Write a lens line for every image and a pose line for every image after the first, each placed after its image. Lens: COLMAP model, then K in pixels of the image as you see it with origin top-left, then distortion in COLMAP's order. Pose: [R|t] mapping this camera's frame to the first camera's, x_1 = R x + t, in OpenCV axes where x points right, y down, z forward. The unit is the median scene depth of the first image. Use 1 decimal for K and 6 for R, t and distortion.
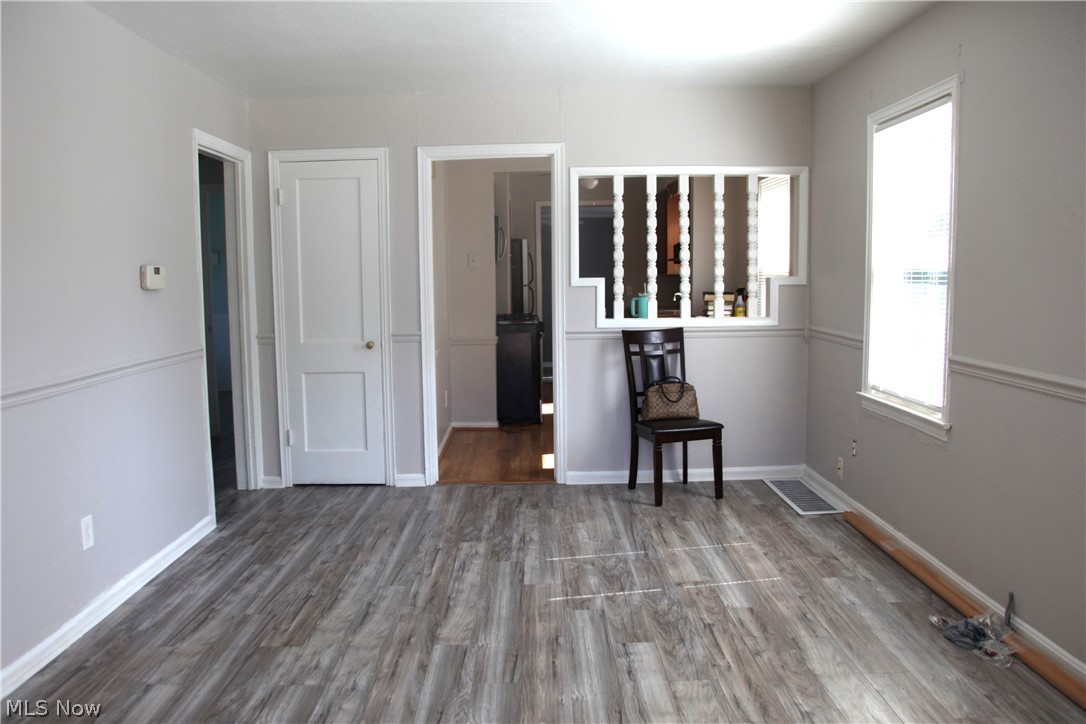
lens RADIAL K [[883.5, 0, 540.9], [0, 883.5, 365.8], [0, 0, 1]] dist [-0.098513, 0.004569]
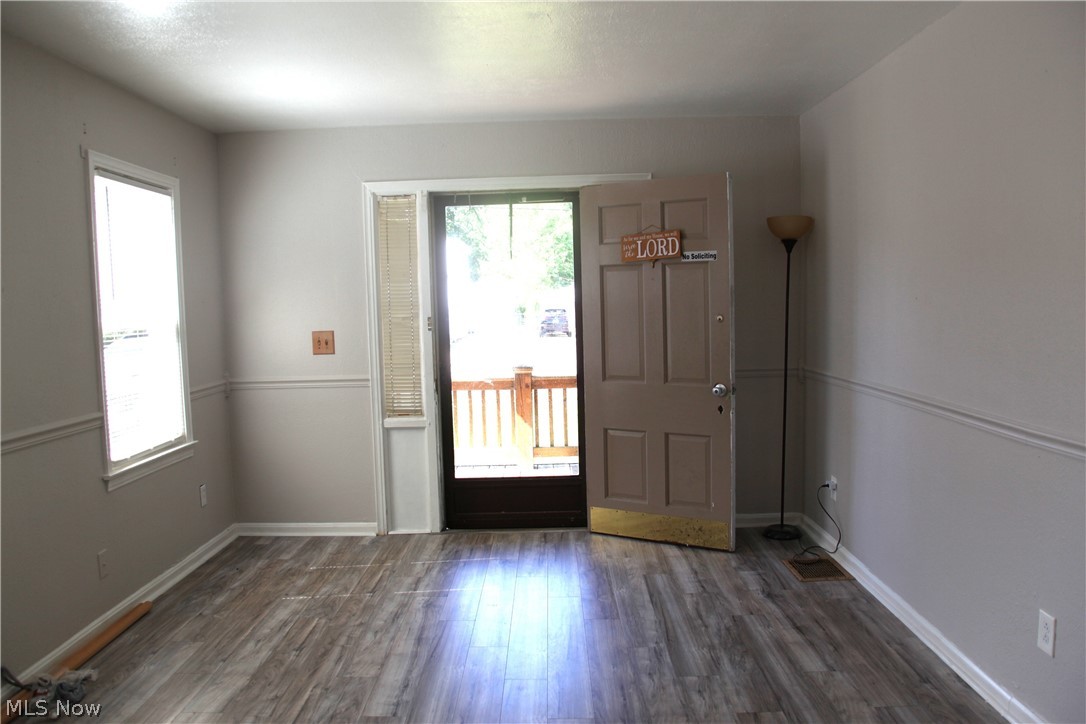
lens RADIAL K [[883.5, 0, 539.6], [0, 883.5, 362.3], [0, 0, 1]] dist [-0.098513, 0.004569]
pose [[-0.998993, 0.038787, 0.022563, -0.109978], [0.042176, 0.983303, 0.177018, -0.244427], [-0.015320, 0.177792, -0.983949, 2.041440]]
